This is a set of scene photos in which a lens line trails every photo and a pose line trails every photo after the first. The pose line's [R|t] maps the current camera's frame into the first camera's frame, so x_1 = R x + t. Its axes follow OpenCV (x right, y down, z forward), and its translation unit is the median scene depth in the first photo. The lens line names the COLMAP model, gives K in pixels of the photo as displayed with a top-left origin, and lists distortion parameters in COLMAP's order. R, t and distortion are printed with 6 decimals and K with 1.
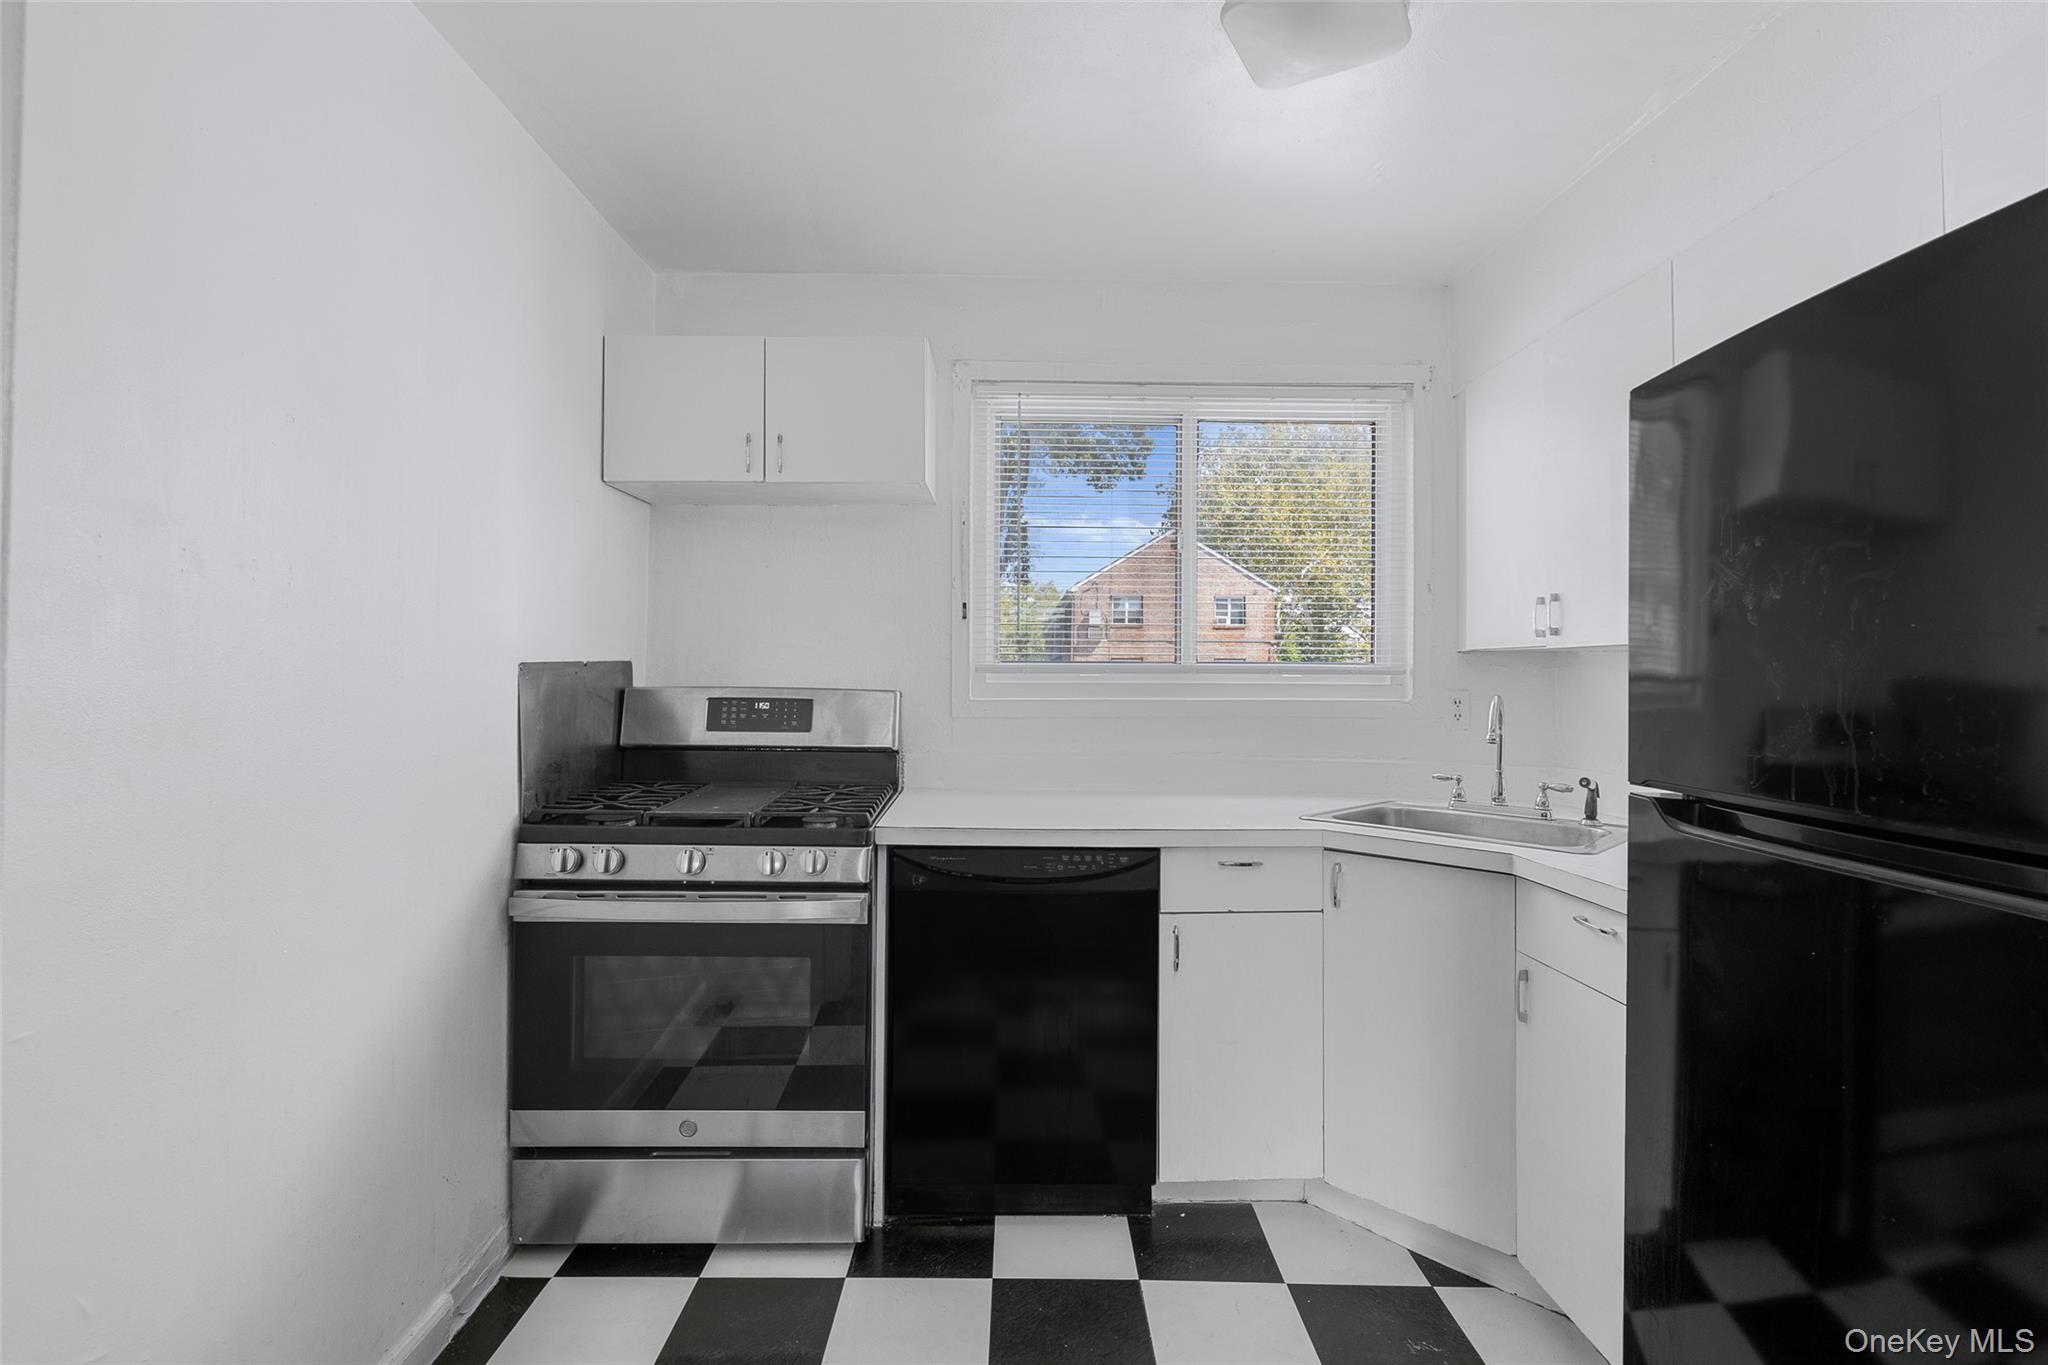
lens RADIAL K [[946.5, 0, 1021.1], [0, 946.5, 662.2], [0, 0, 1]] dist [-0.016824, 0.000134]
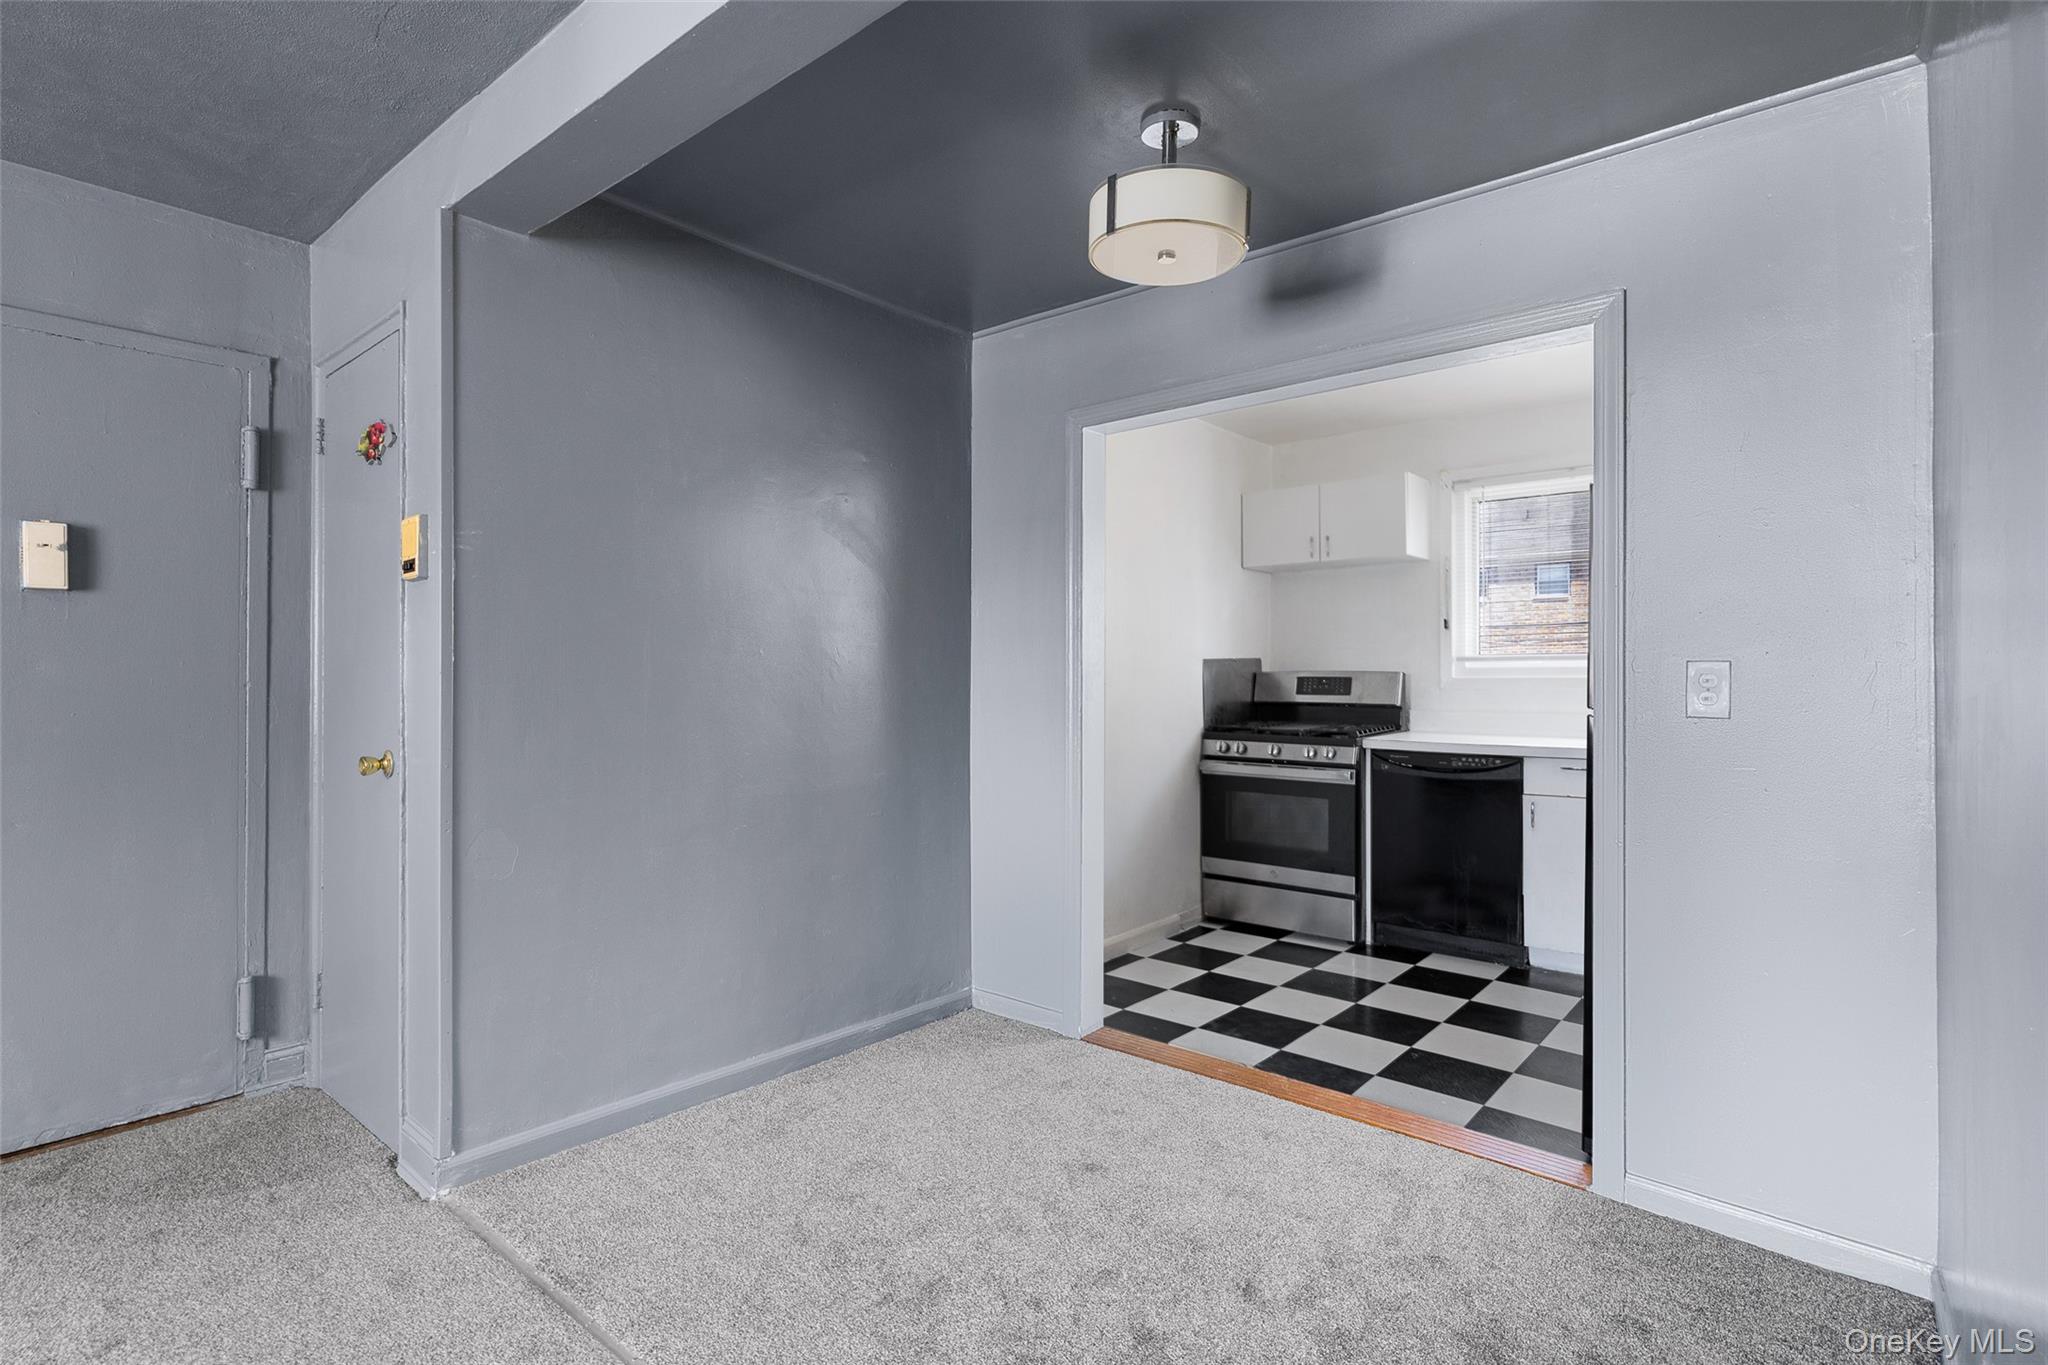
lens RADIAL K [[994.2, 0, 1028.1], [0, 994.2, 672.0], [0, 0, 1]] dist [-0.002853, -0.000370]
pose [[0.750247, -0.014132, -0.661007, 0.682483], [0.019044, 0.999819, 0.000240, 0.019798], [0.660884, -0.012768, 0.750380, -0.999411]]
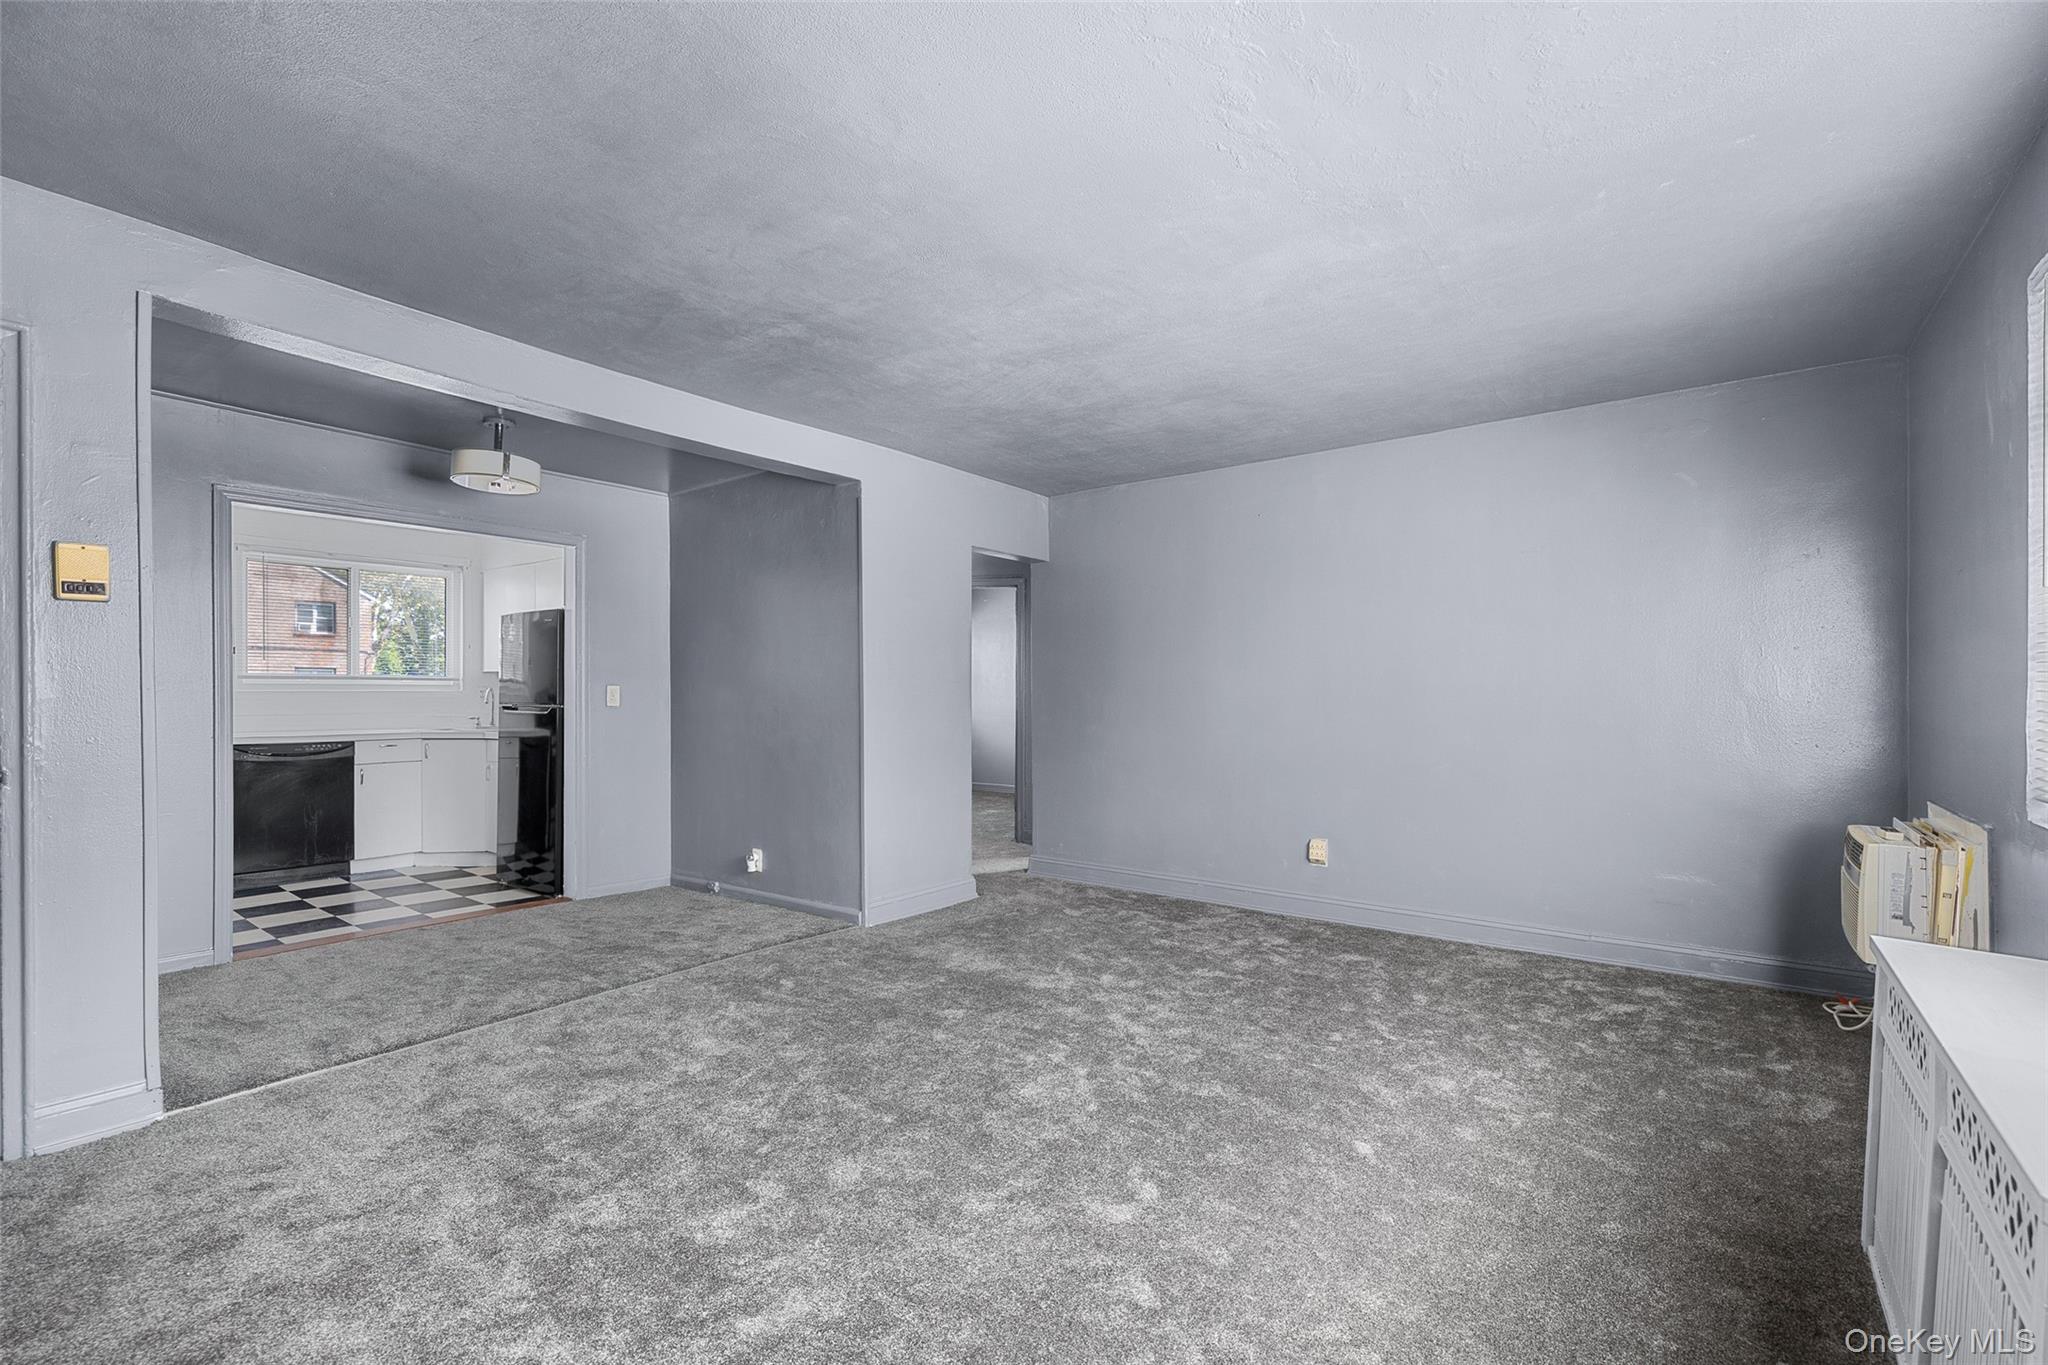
lens RADIAL K [[894.7, 0, 1024.5], [0, 894.7, 686.8], [0, 0, 1]] dist [0.000072, -0.000002]
pose [[0.624483, -0.006677, 0.781010, -0.671336], [-0.005905, 0.999895, 0.013269, -0.009764], [-0.781016, -0.012898, 0.624377, -2.163537]]
